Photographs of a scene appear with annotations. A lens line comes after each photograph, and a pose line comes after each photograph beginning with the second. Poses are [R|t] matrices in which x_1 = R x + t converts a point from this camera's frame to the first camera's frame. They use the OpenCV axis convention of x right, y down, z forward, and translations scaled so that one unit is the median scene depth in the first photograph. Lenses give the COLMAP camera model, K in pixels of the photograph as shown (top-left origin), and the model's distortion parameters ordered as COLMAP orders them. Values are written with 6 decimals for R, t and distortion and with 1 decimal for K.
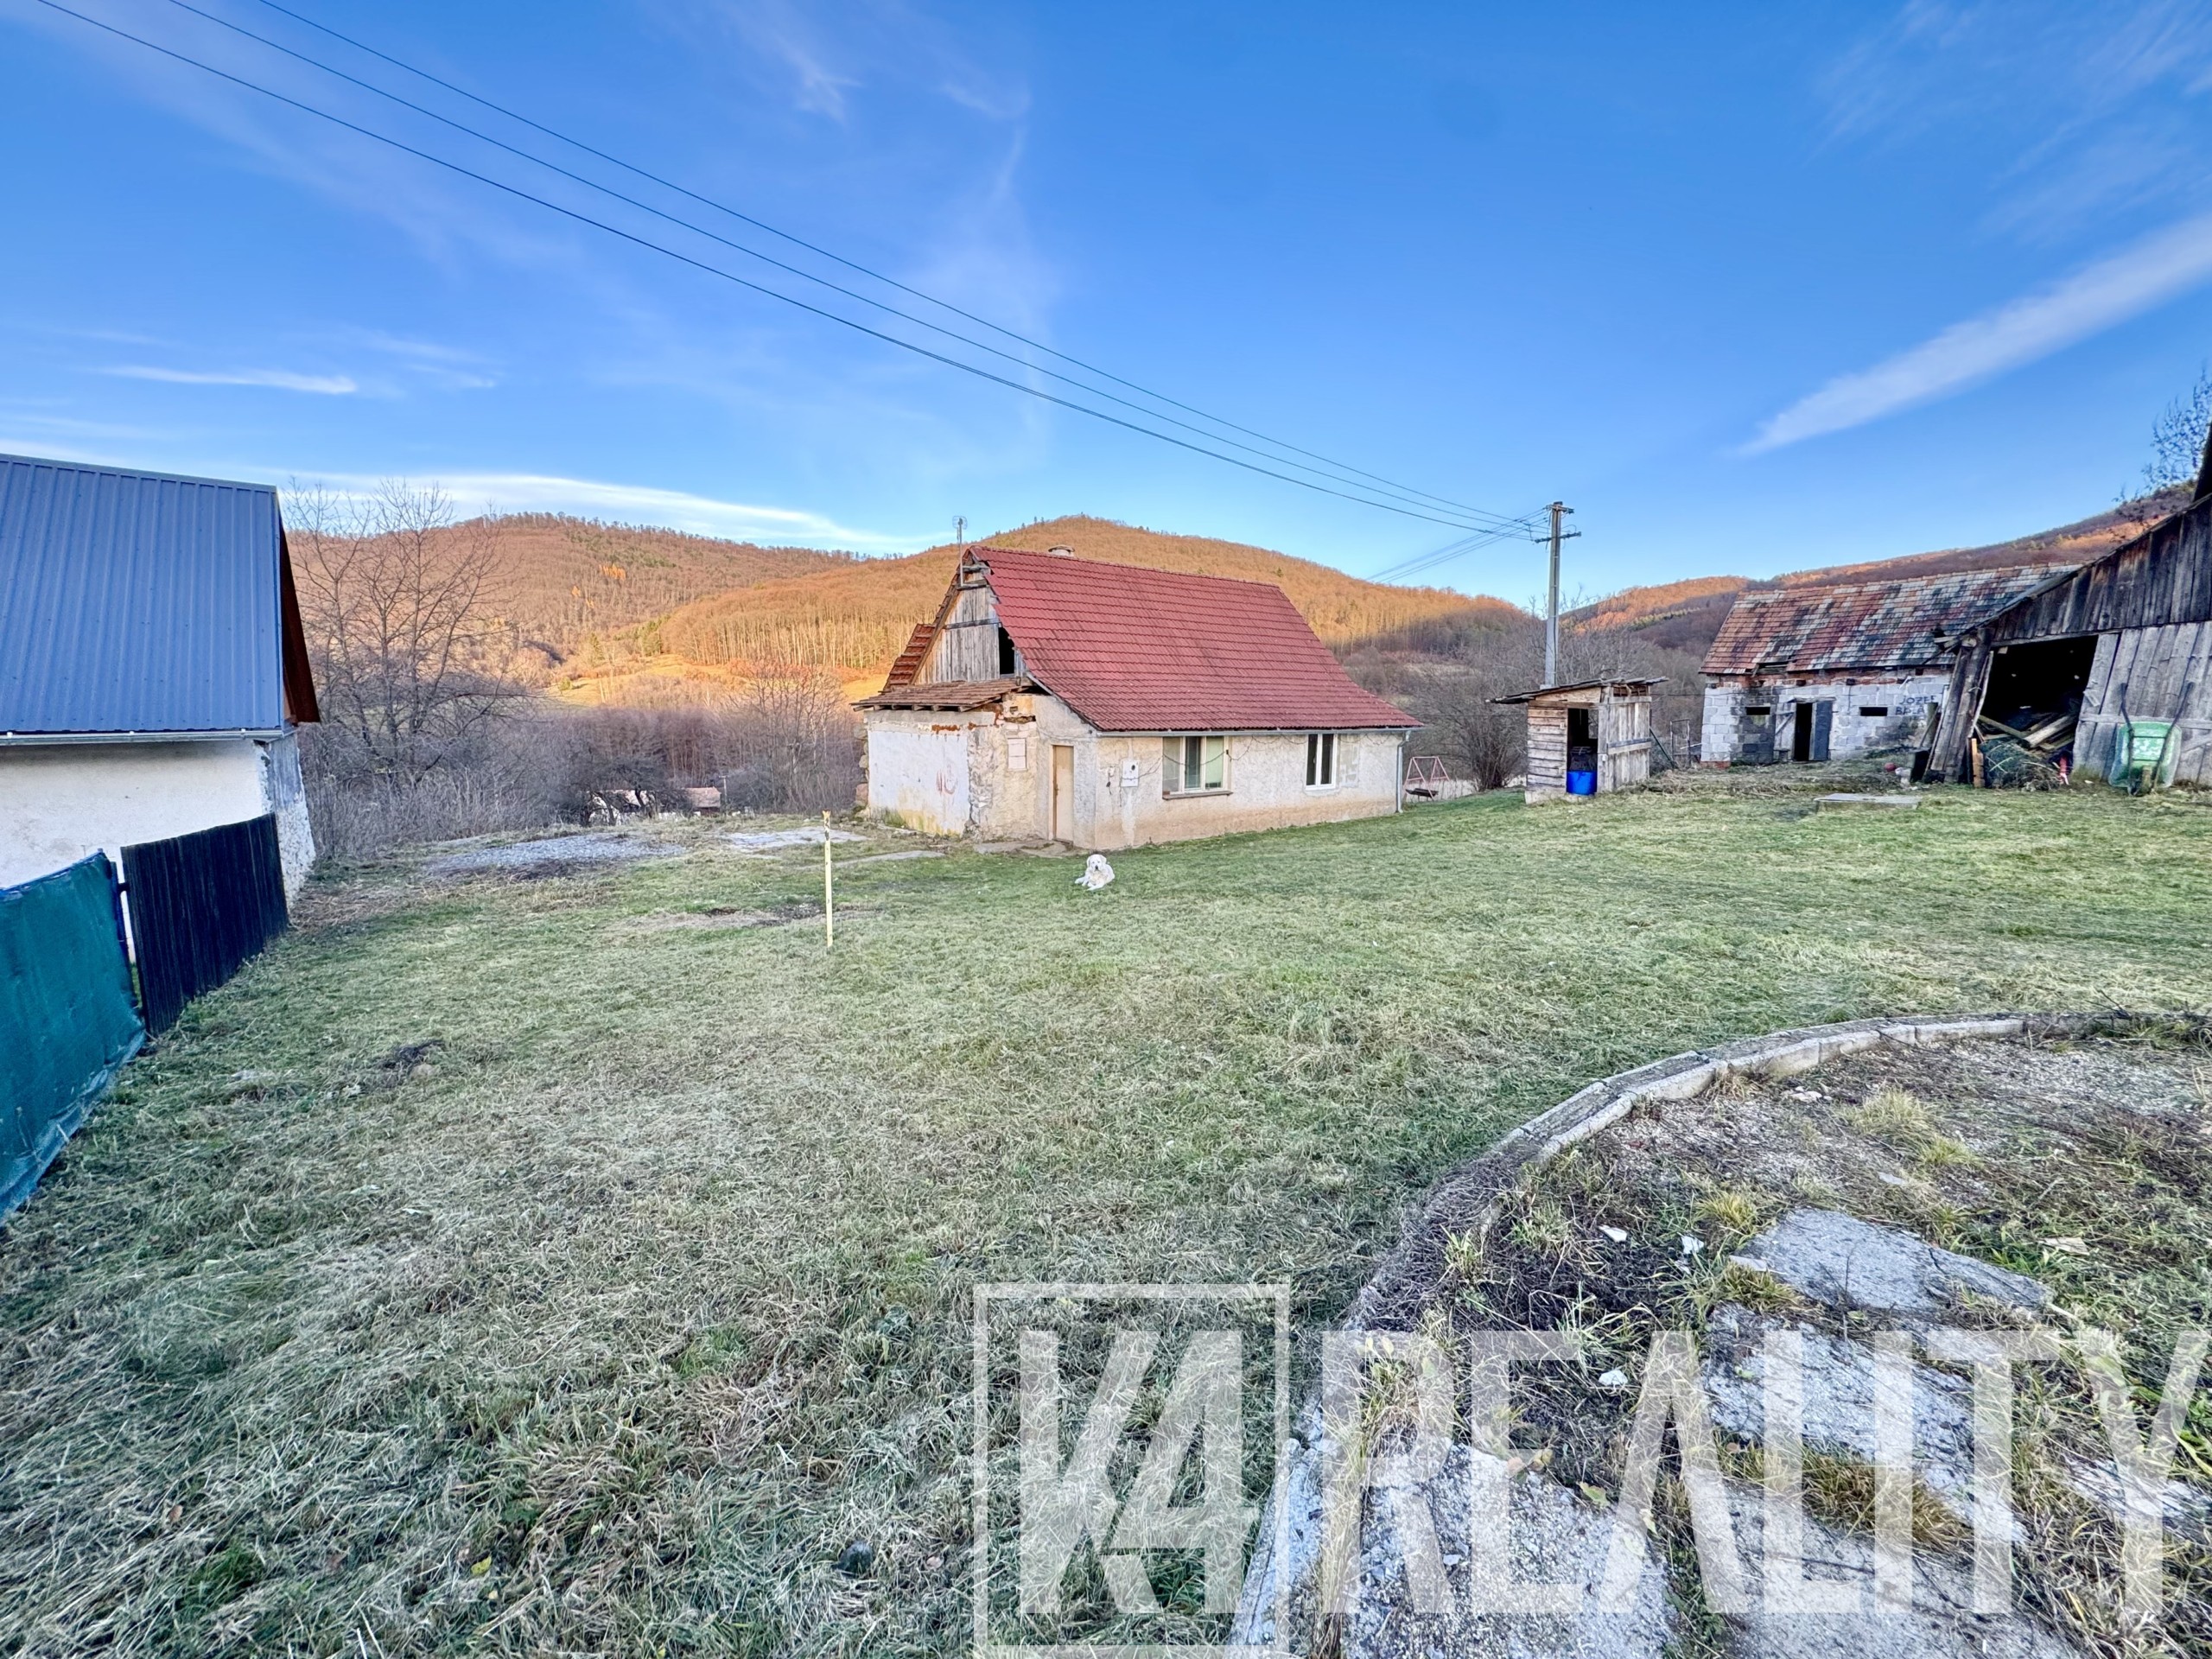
lens RADIAL K [[881.9, 0, 1103.0], [0, 881.9, 832.1], [0, 0, 1]] dist [-0.004577, 0.001392]
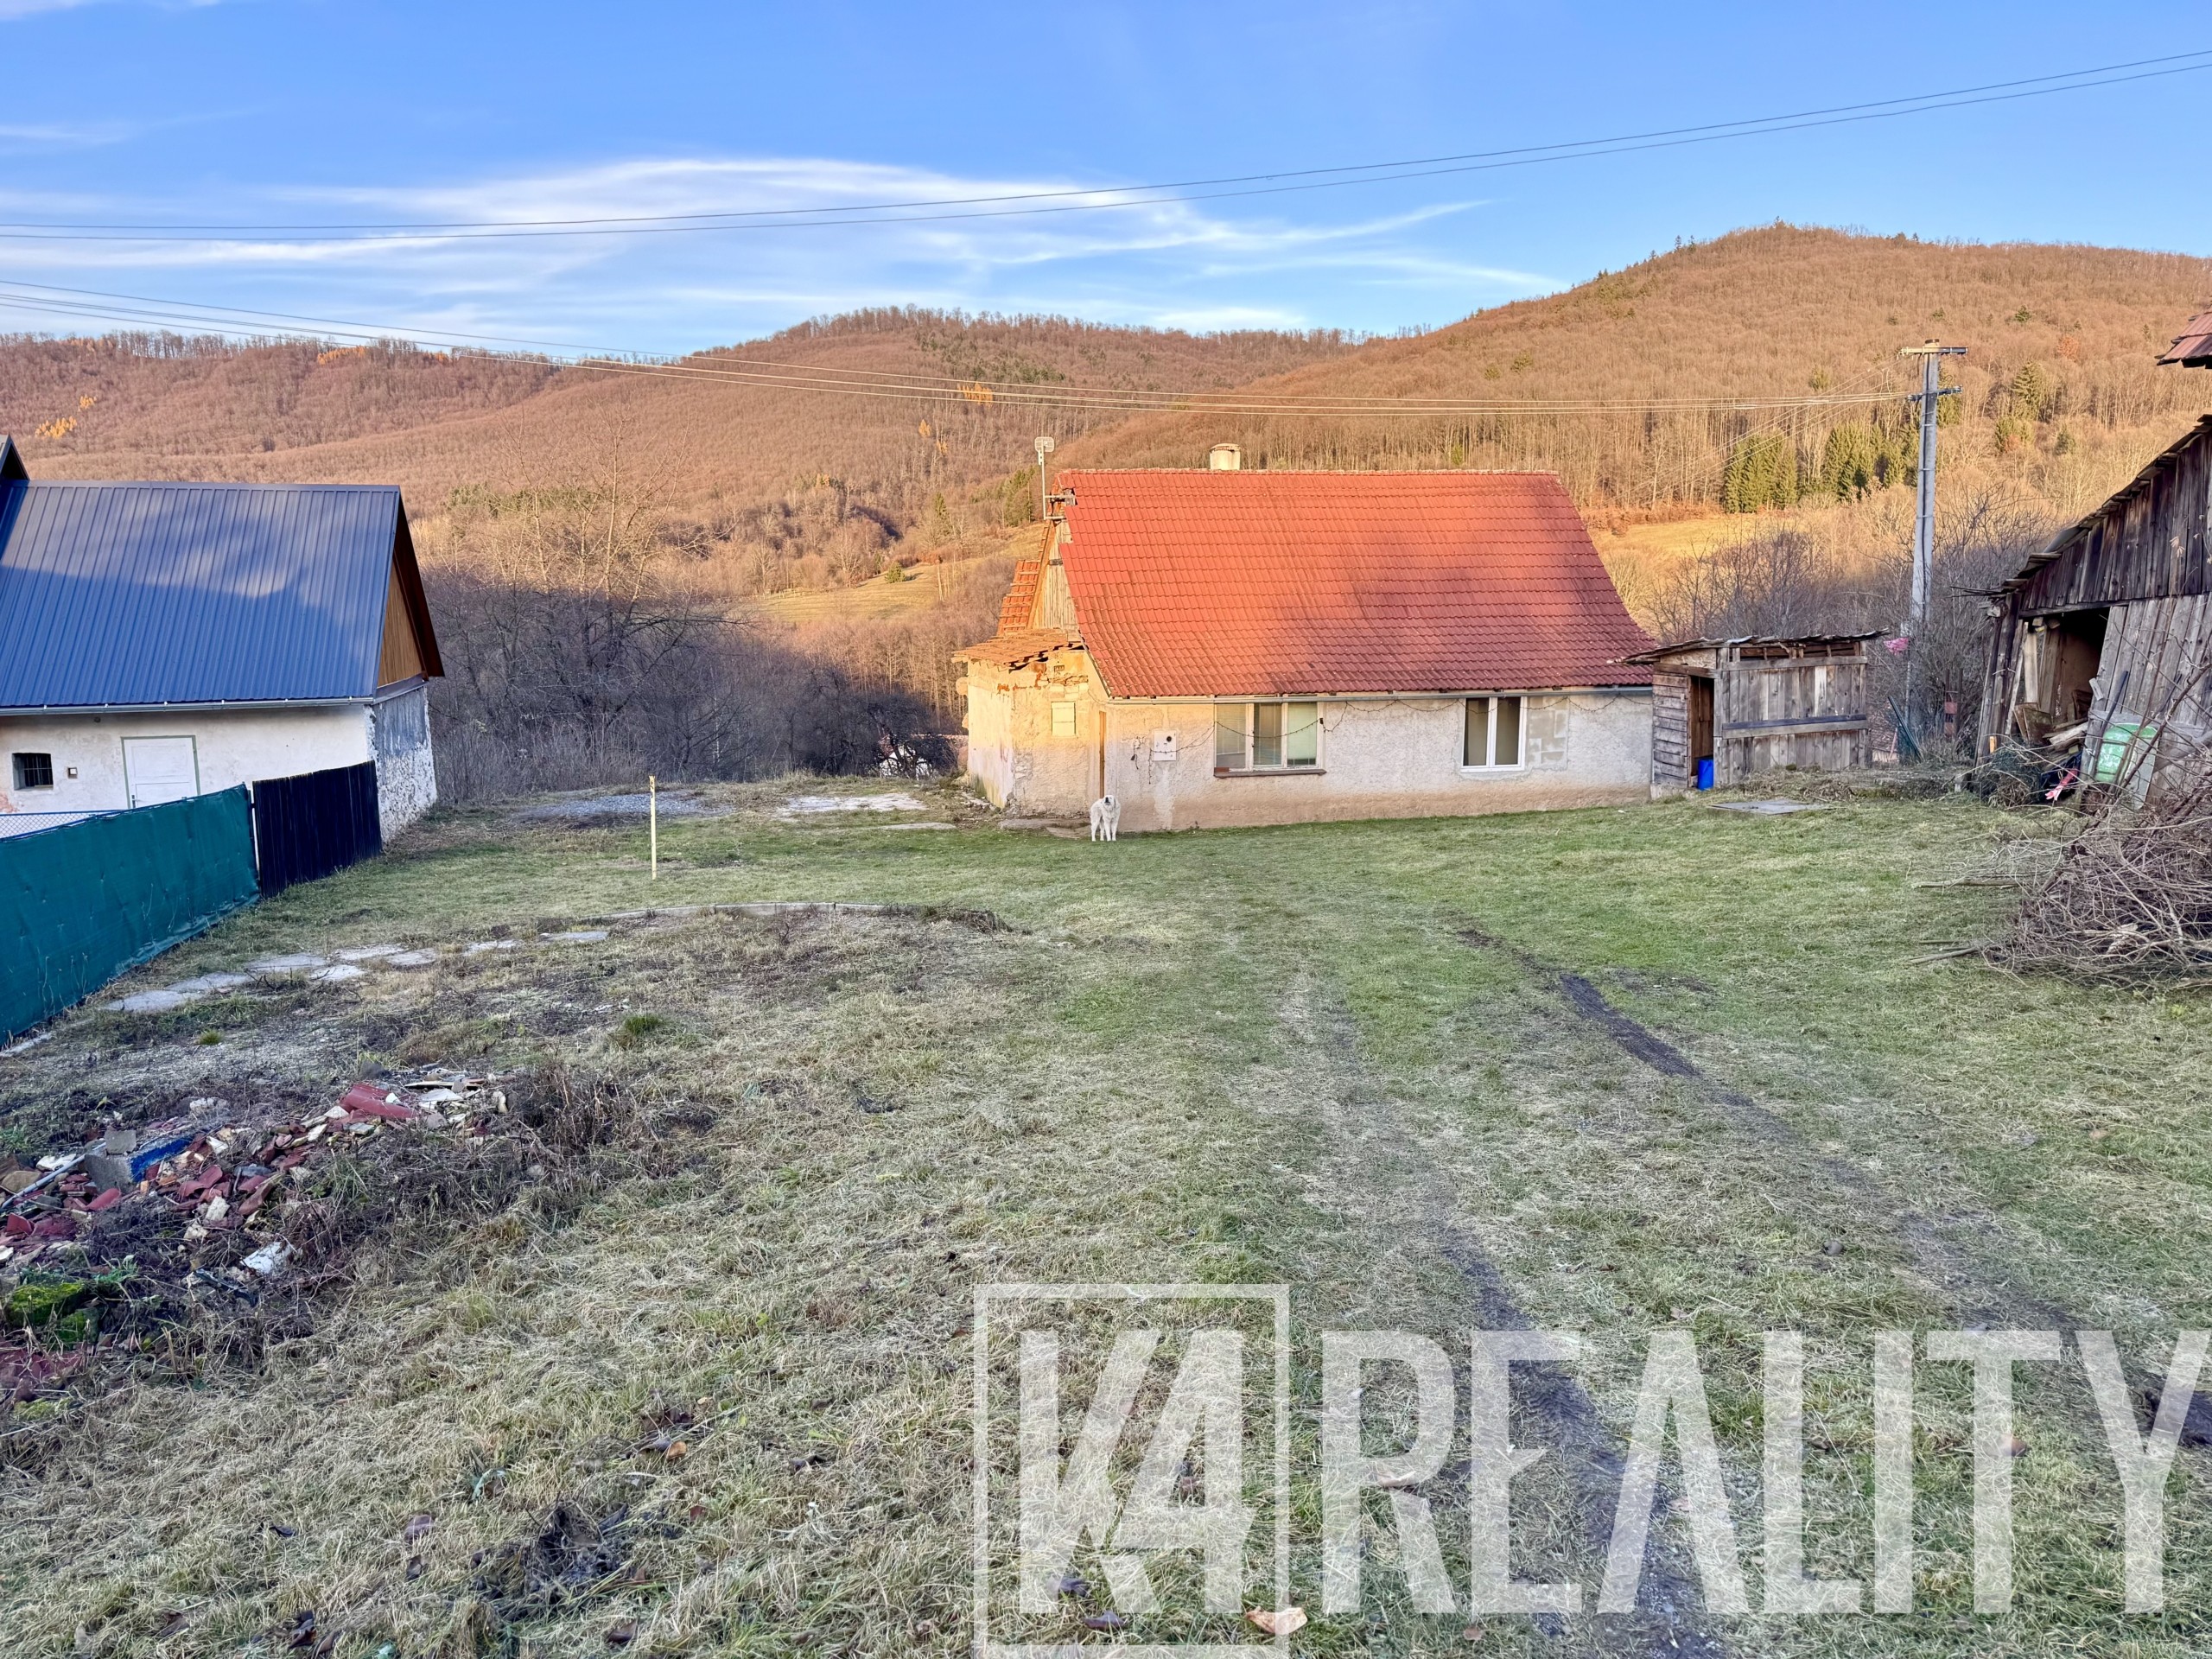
lens RADIAL K [[1544.5, 0, 1103.9], [0, 1544.5, 843.3], [0, 0, 1]] dist [0.085993, -0.107128]
pose [[0.912486, 0.054333, -0.405483, 0.582477], [-0.047880, 0.998513, 0.026049, -0.007751], [0.406296, -0.004355, 0.913731, -0.394415]]
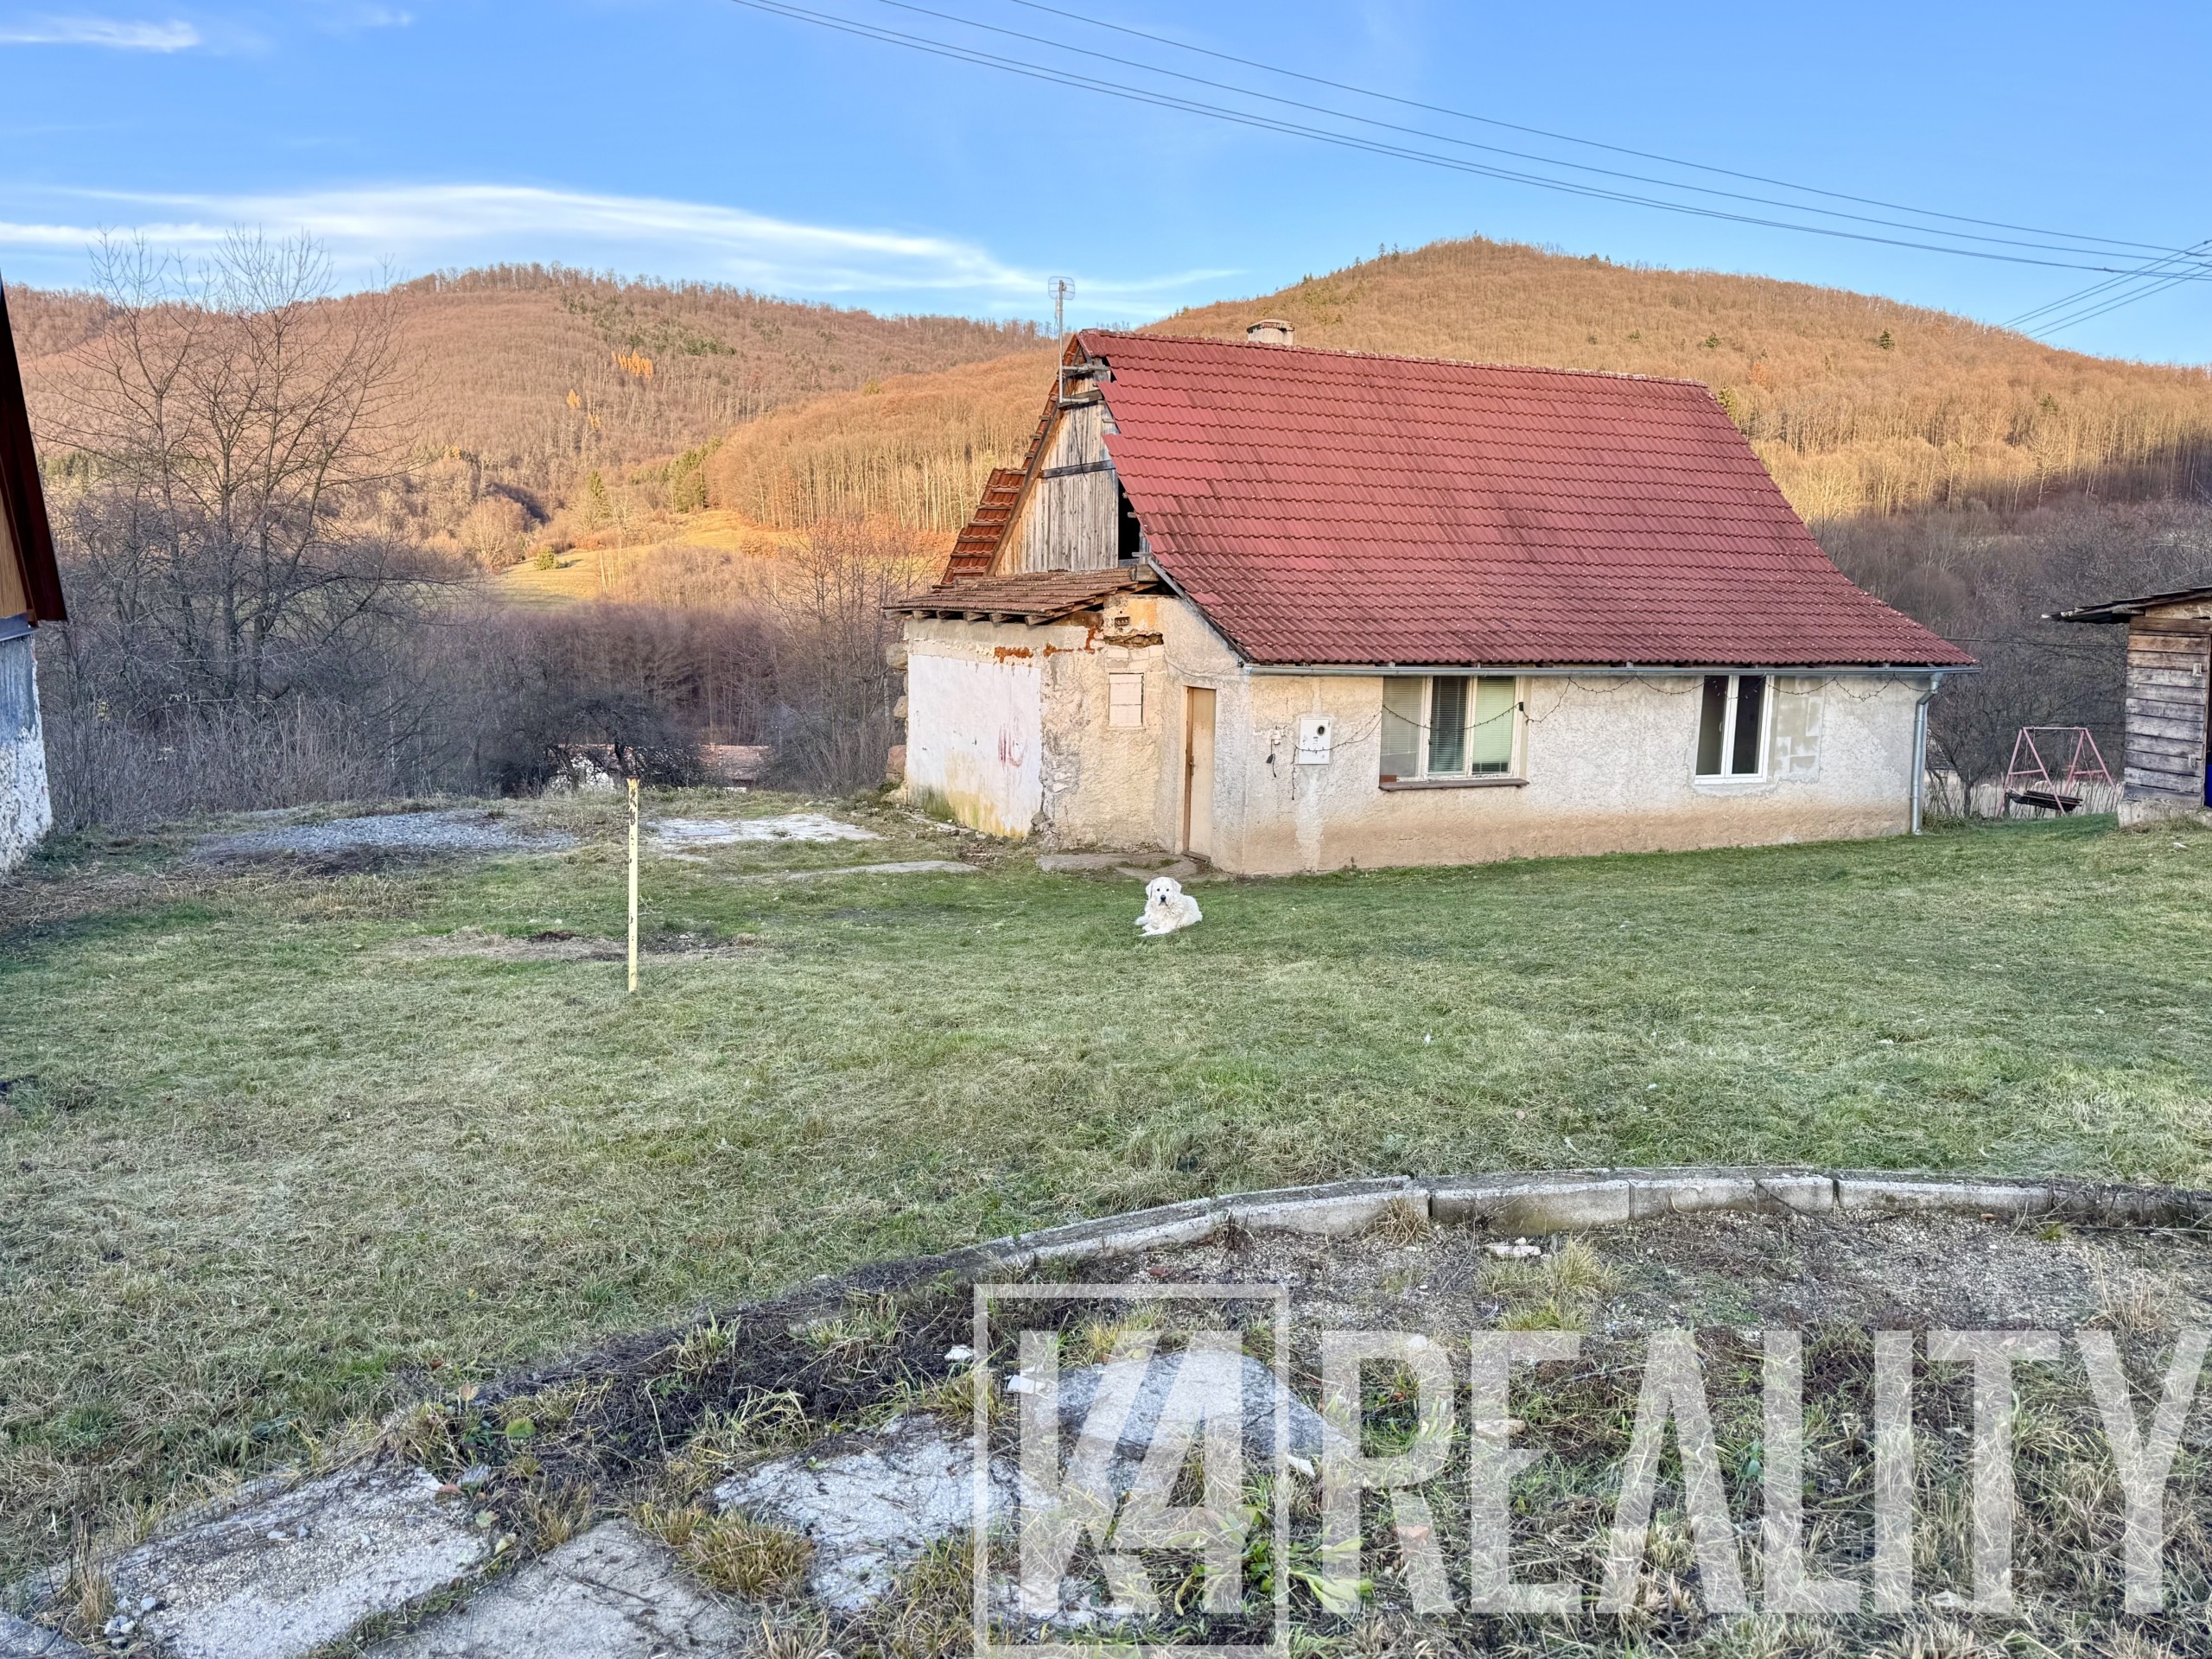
lens RADIAL K [[1665.5, 0, 1100.6], [0, 1665.5, 842.3], [0, 0, 1]] dist [0.098671, -0.134903]
pose [[0.973178, 0.045936, -0.225422, 0.136824], [-0.046779, 0.998904, 0.001606, 0.001922], [0.225249, 0.008982, 0.974260, -0.051160]]
